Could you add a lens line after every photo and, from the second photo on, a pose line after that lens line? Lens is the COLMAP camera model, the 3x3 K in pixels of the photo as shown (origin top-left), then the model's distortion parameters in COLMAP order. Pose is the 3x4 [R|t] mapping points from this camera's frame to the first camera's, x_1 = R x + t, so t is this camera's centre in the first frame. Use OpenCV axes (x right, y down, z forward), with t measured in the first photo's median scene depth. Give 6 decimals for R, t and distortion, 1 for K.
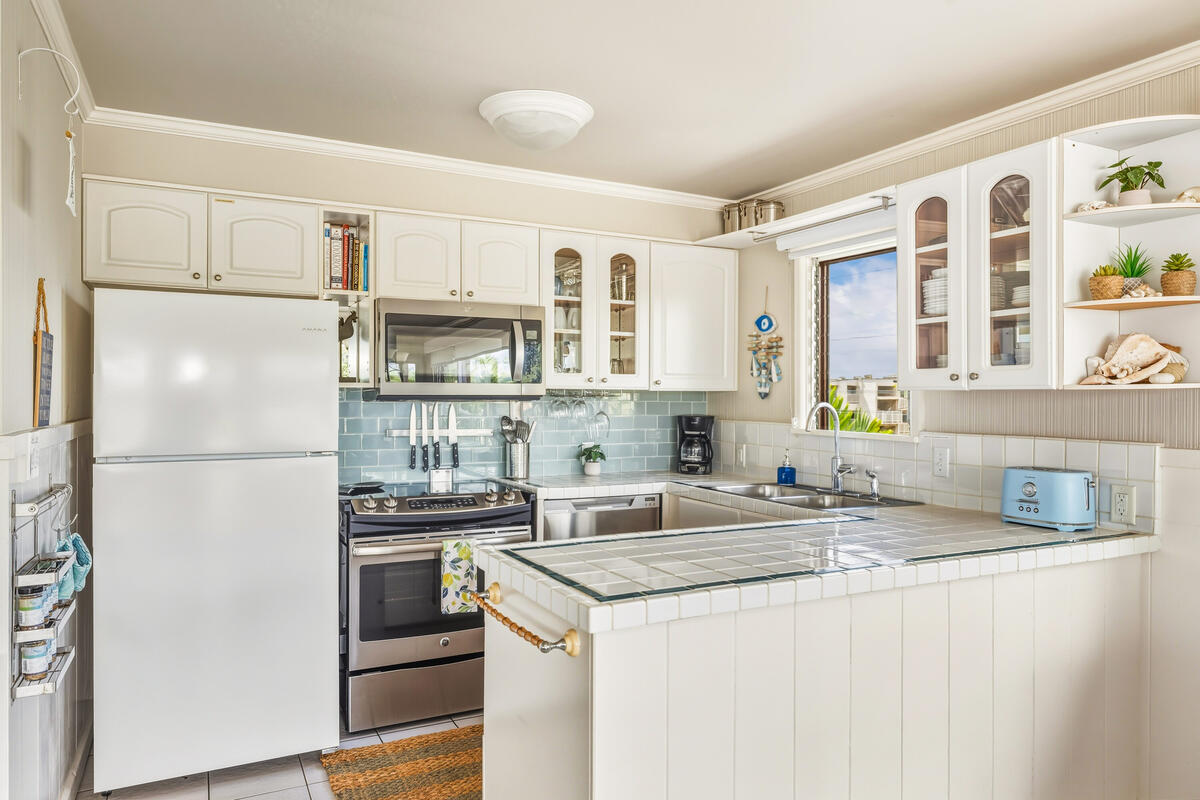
lens RADIAL K [[790.4, 0, 600.0], [0, 790.4, 400.0], [0, 0, 1]] dist [-0.005295, -0.000578]
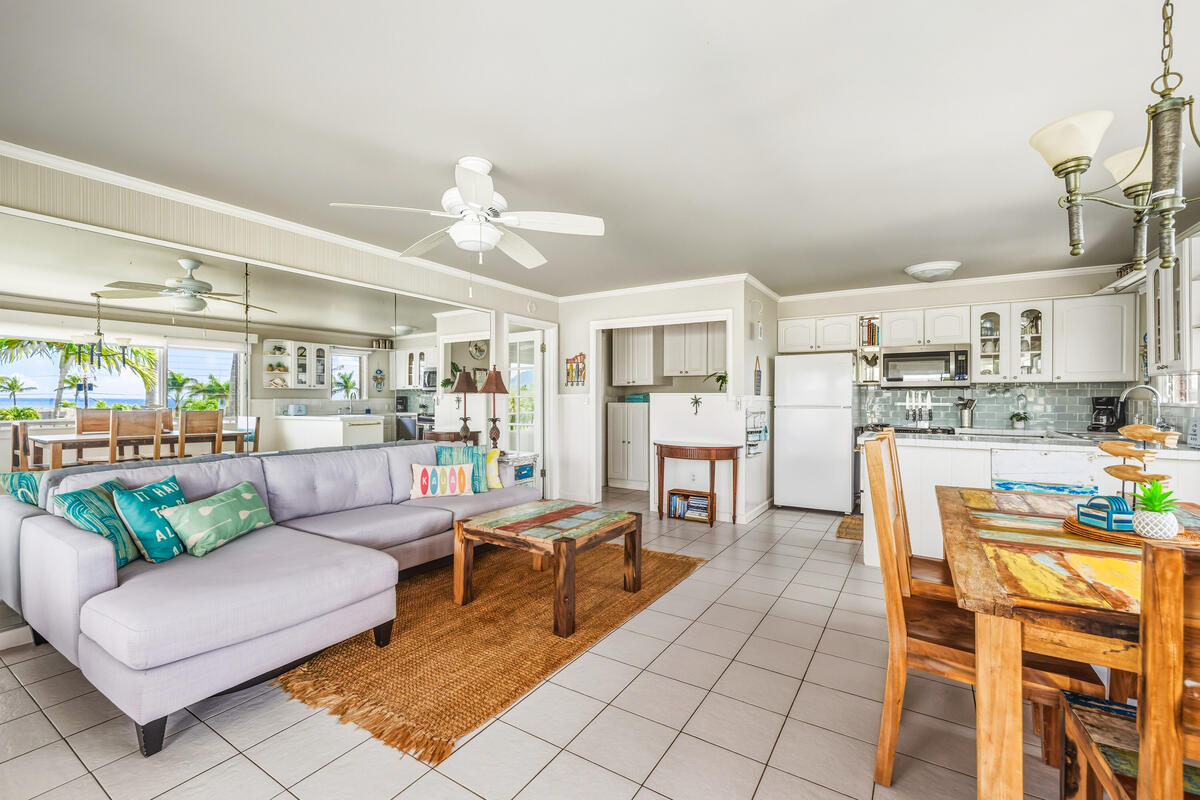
lens RADIAL K [[509.1, 0, 595.6], [0, 509.1, 401.1], [0, 0, 1]] dist [0.002214, 0.000304]
pose [[0.507162, 0.000071, -0.861851, 0.582674], [-0.003656, 0.999991, -0.002069, 0.040105], [0.861843, 0.004200, 0.507158, -0.529074]]
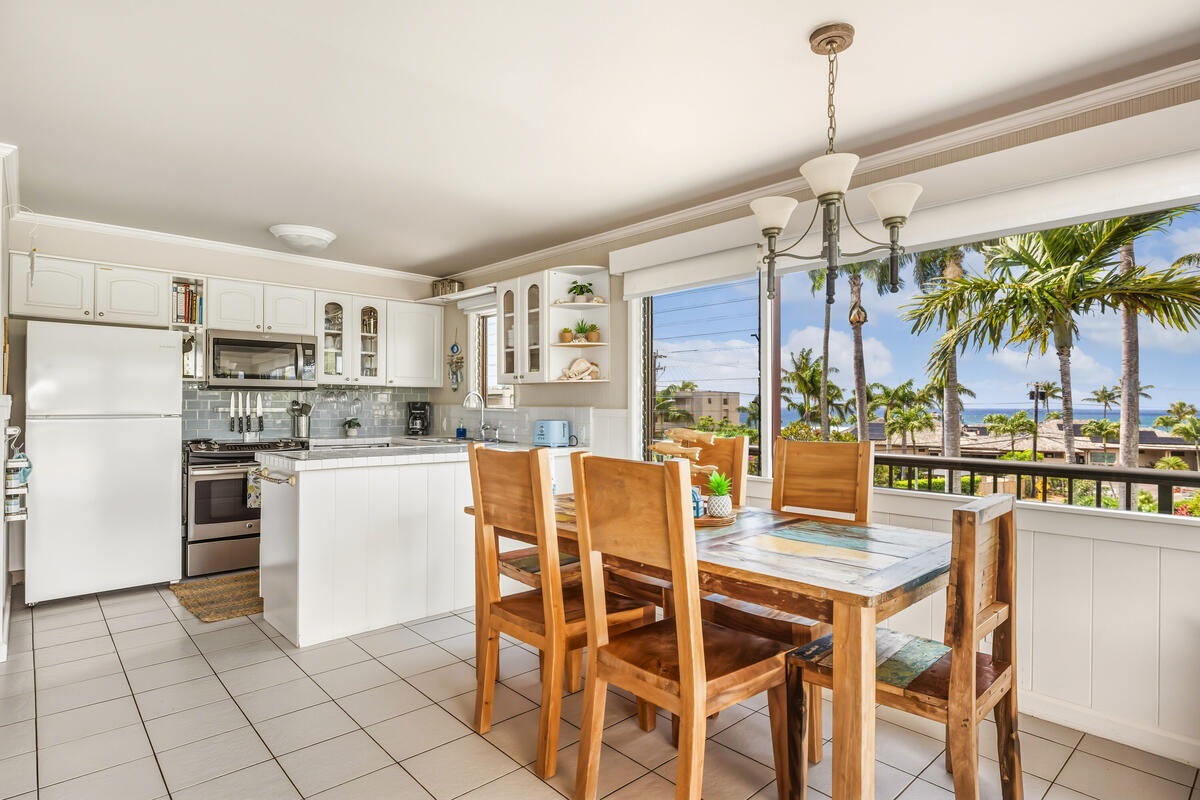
lens RADIAL K [[628.8, 0, 593.3], [0, 628.8, 401.7], [0, 0, 1]] dist [-0.002564, 0.000320]
pose [[0.965620, 0.003088, 0.259940, 0.154645], [-0.001043, 0.999967, -0.008002, 0.035109], [-0.259956, 0.007456, 0.965592, -0.479286]]
